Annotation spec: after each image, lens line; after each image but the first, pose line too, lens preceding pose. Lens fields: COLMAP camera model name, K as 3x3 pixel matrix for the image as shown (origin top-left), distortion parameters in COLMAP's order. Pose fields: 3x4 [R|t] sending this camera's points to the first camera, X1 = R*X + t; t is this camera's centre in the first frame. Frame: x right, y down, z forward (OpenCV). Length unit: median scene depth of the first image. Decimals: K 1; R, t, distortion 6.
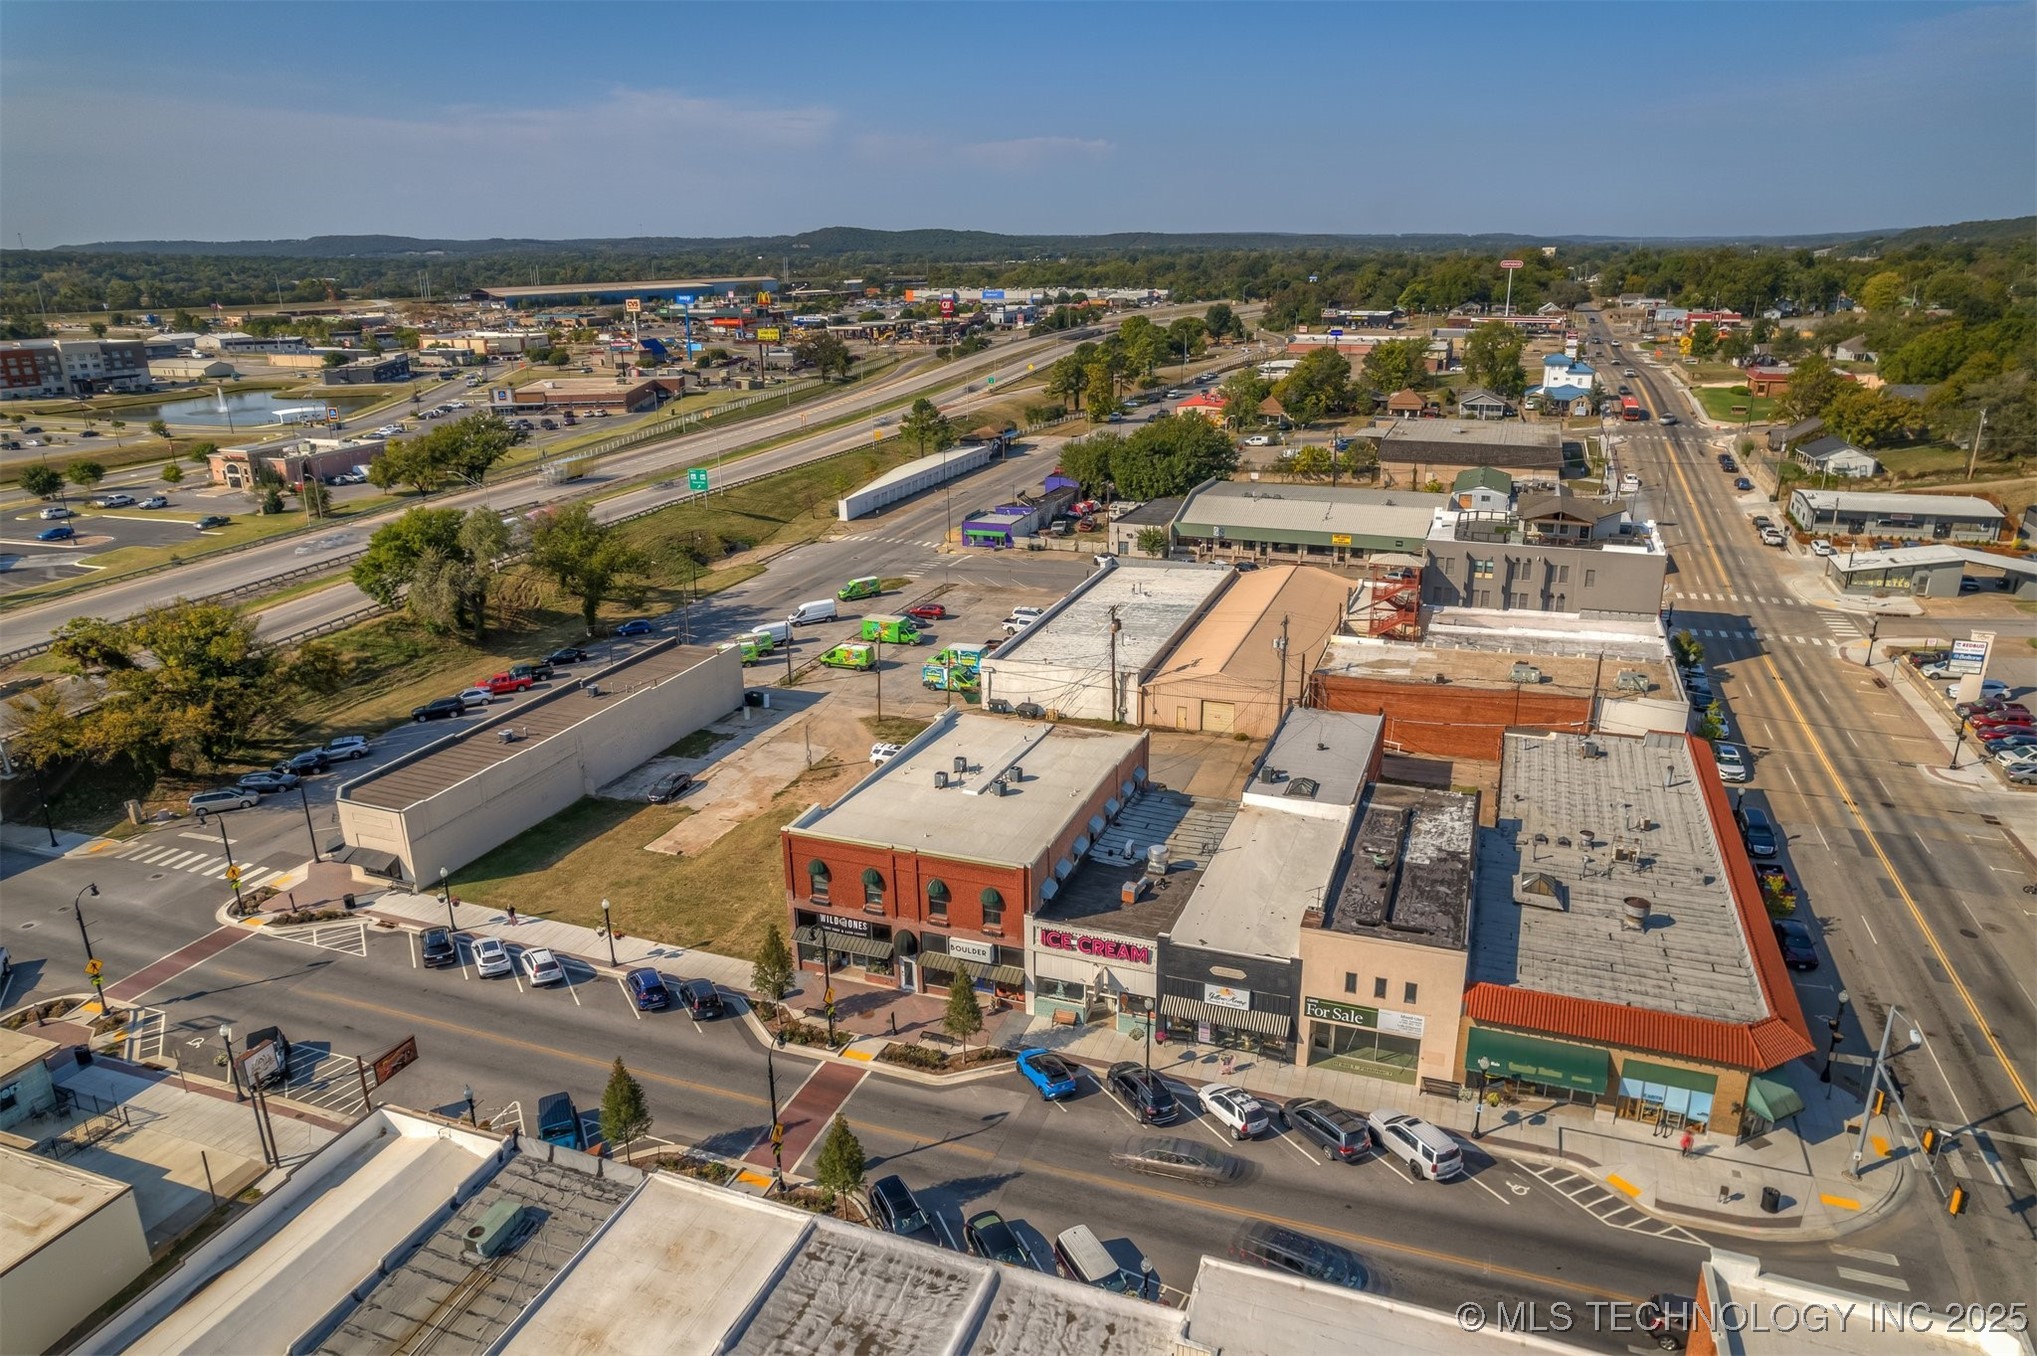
lens RADIAL K [[1302.3, 0, 1023.9], [0, 1302.3, 680.1], [0, 0, 1]] dist [-0.074396, 0.084151]
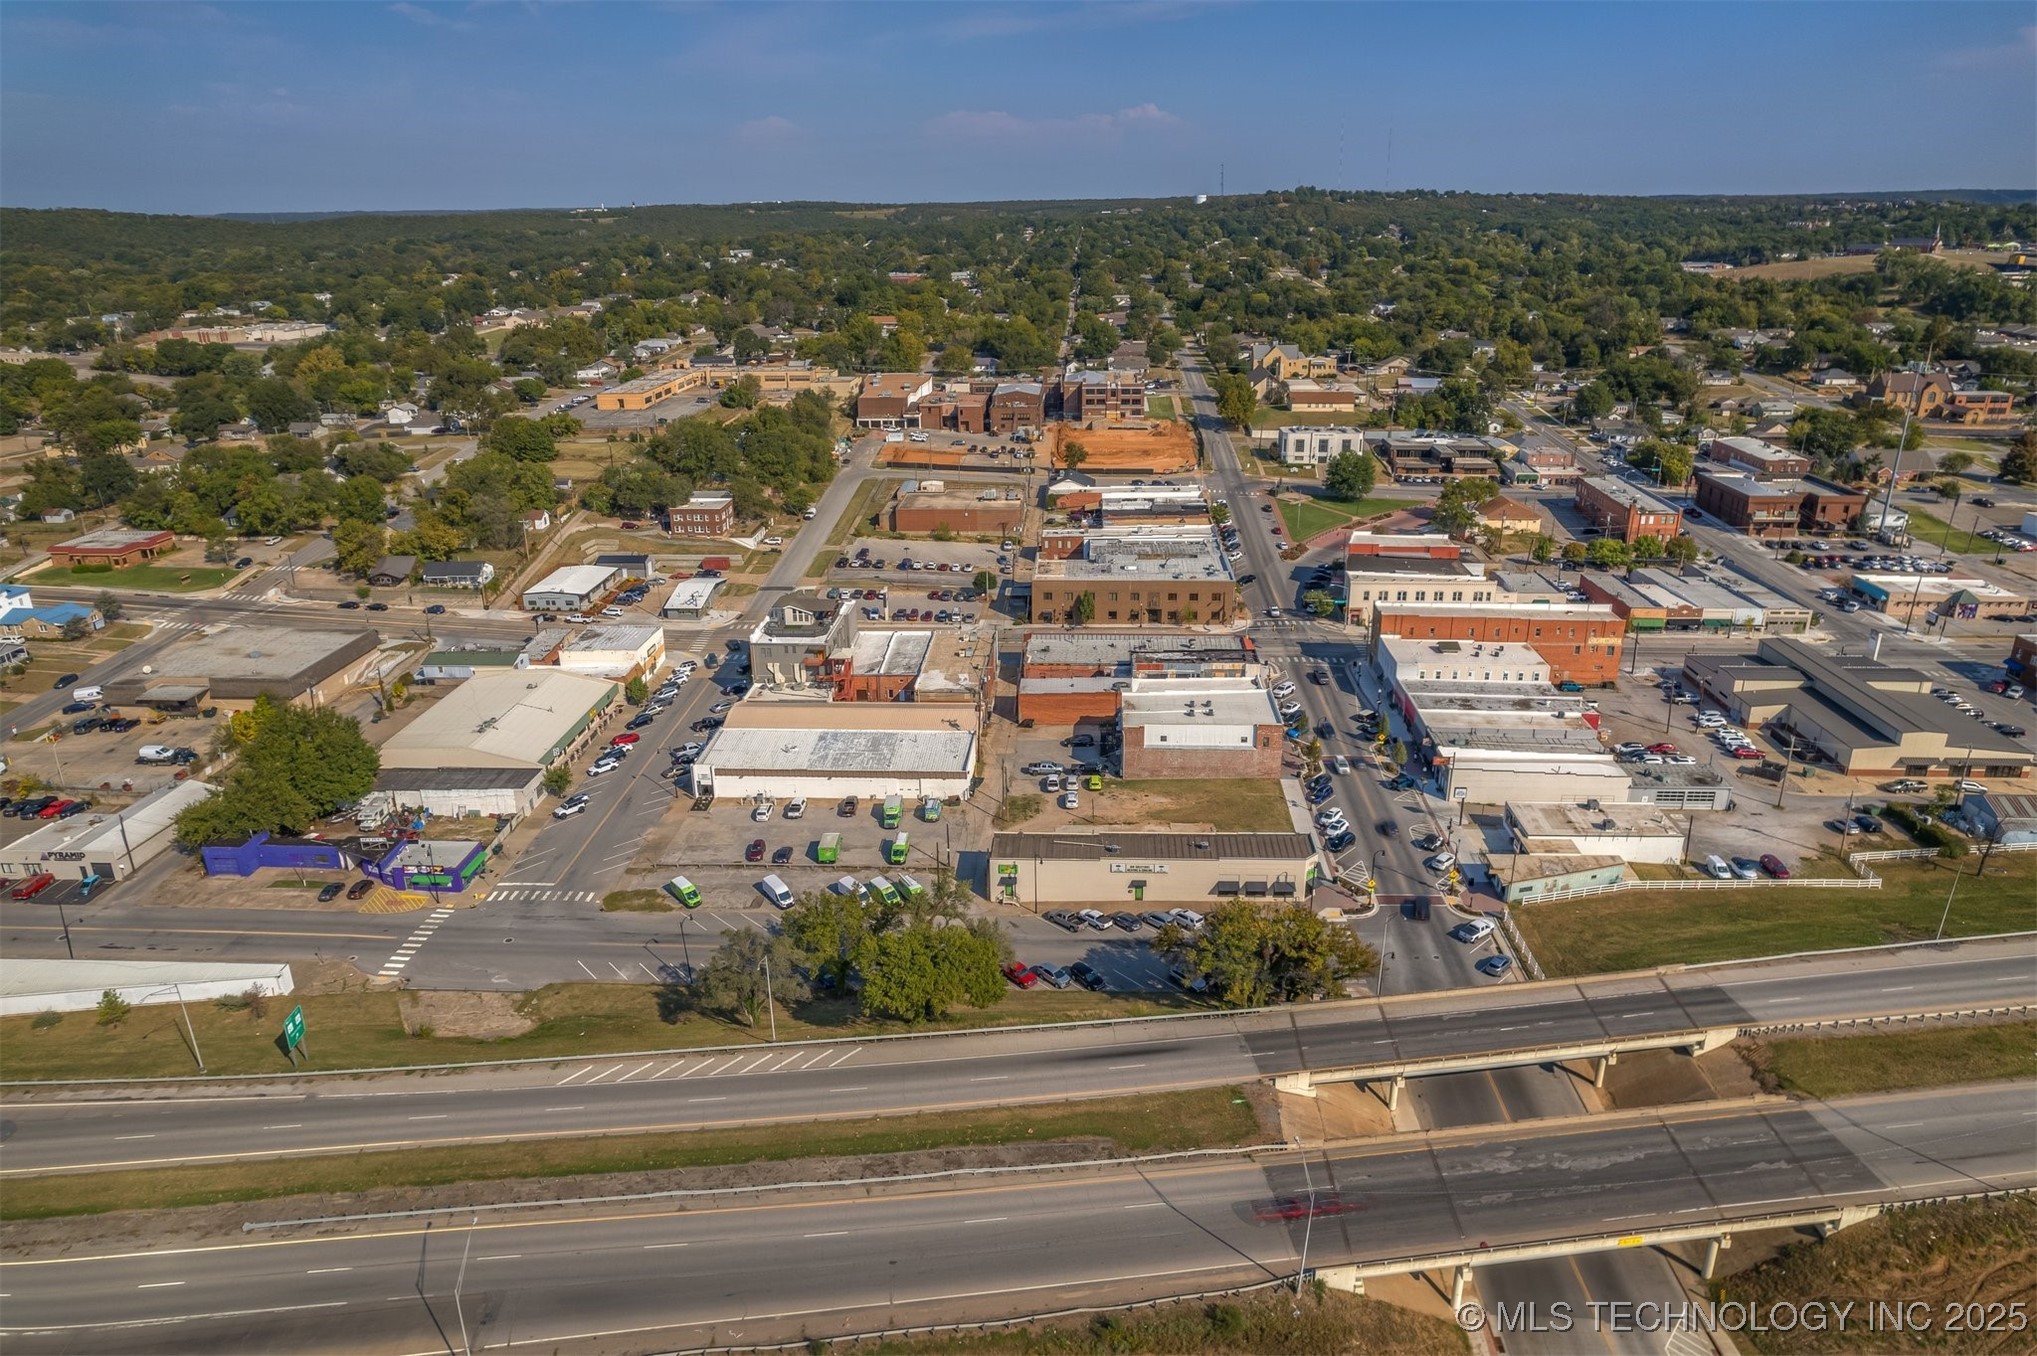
lens RADIAL K [[1302.3, 0, 1023.9], [0, 1302.3, 680.1], [0, 0, 1]] dist [-0.074396, 0.084151]
pose [[-0.300750, -0.314690, 0.900289, -1.515151], [0.318814, 0.856511, 0.405890, -0.765859], [-0.898837, 0.409096, -0.157268, 1.179669]]
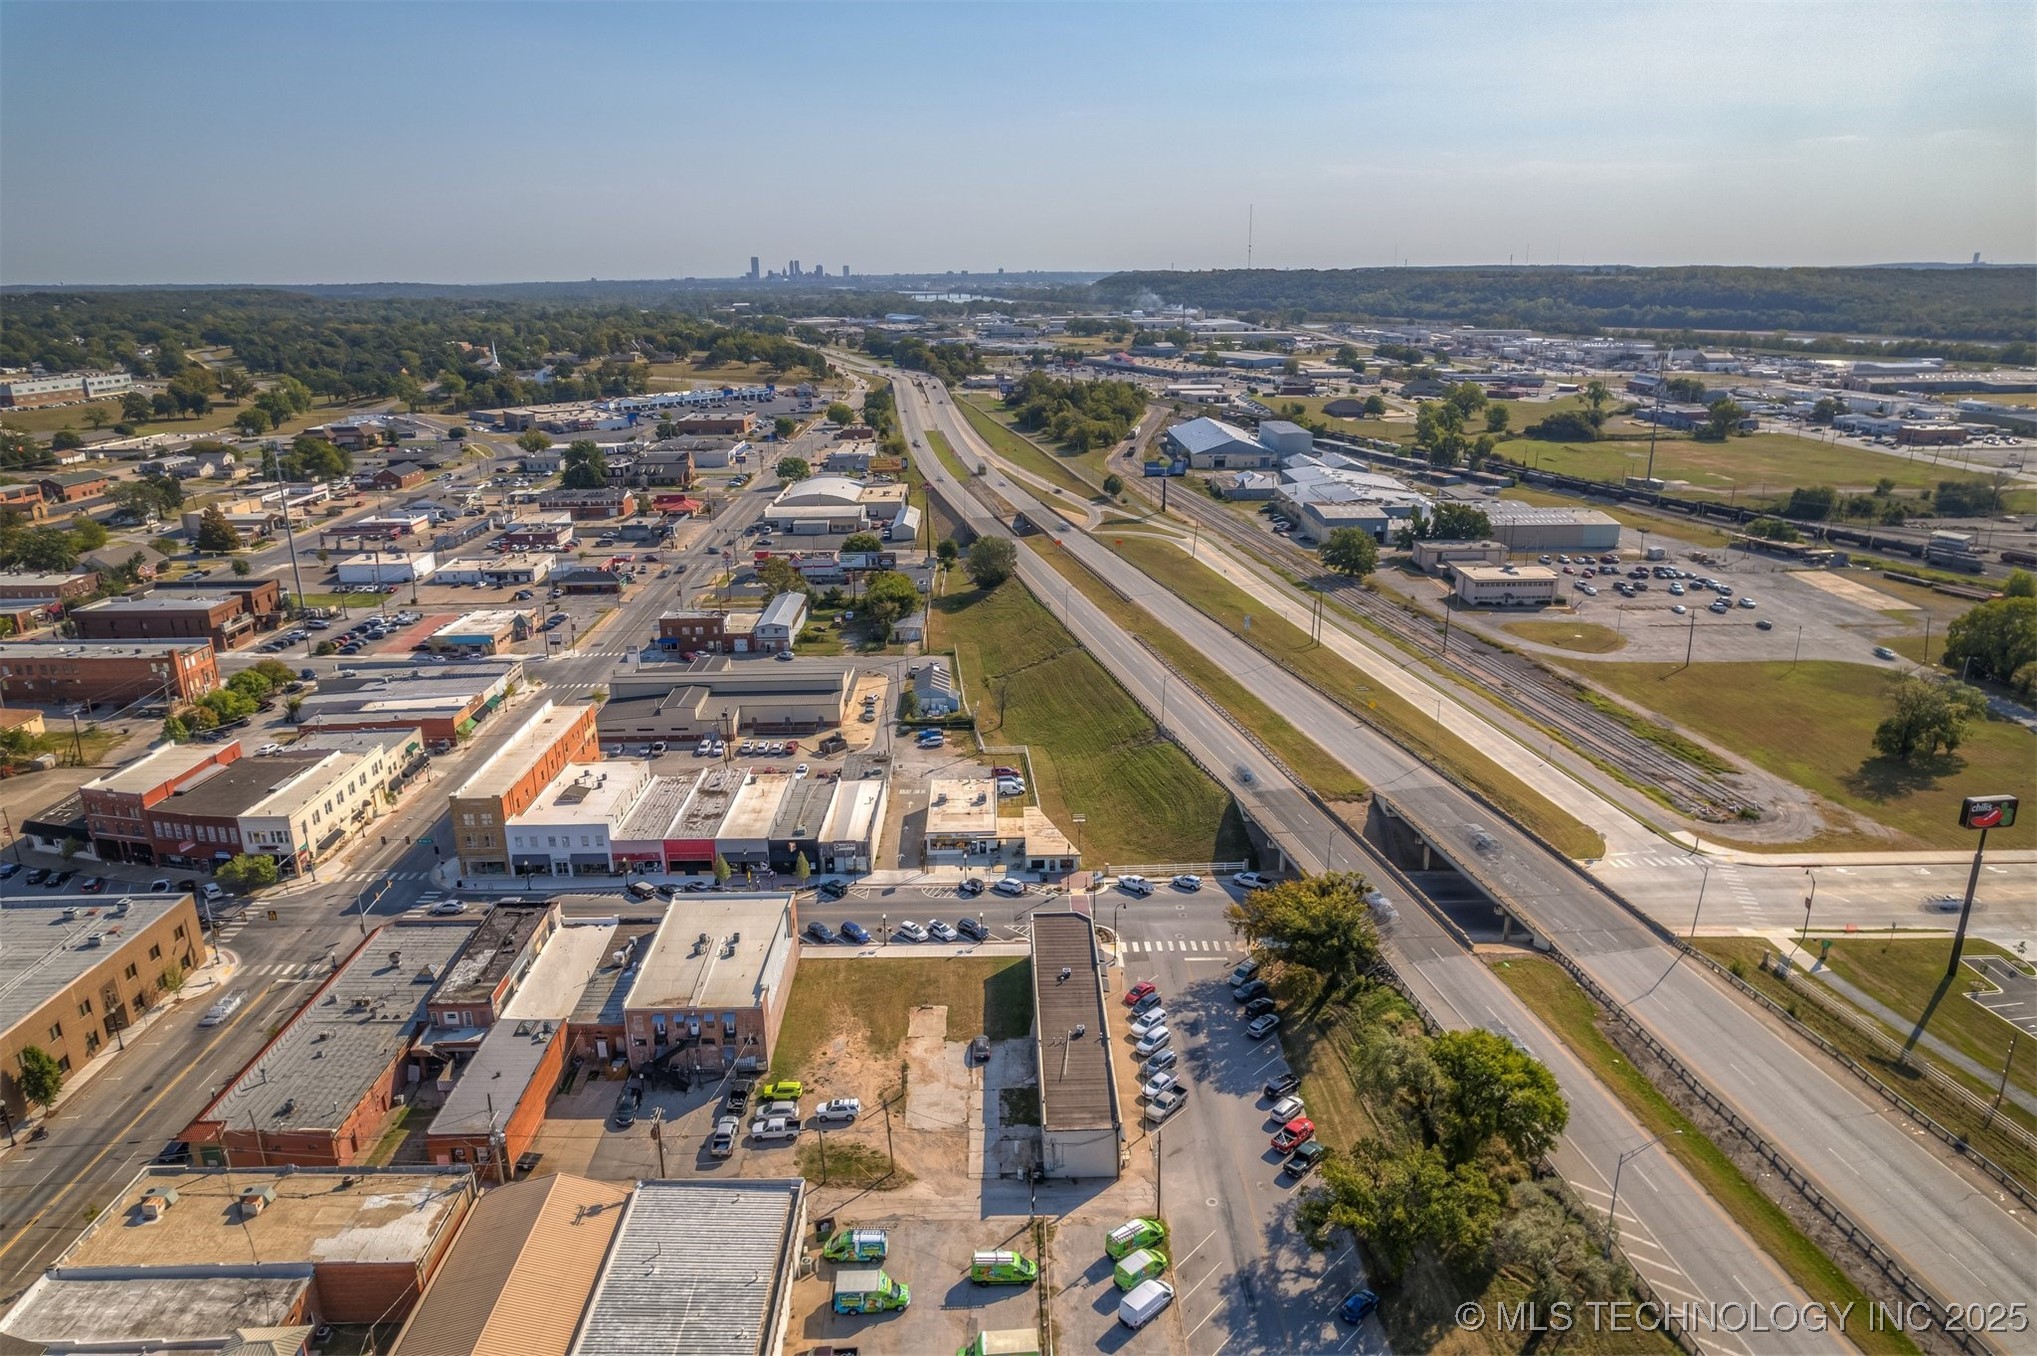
lens RADIAL K [[1302.3, 0, 1023.9], [0, 1302.3, 680.1], [0, 0, 1]] dist [-0.074396, 0.084151]
pose [[-0.928777, 0.132954, -0.345972, 0.102856], [-0.098105, 0.811968, 0.575399, -0.929737], [0.357420, 0.568359, -0.741093, 1.618386]]
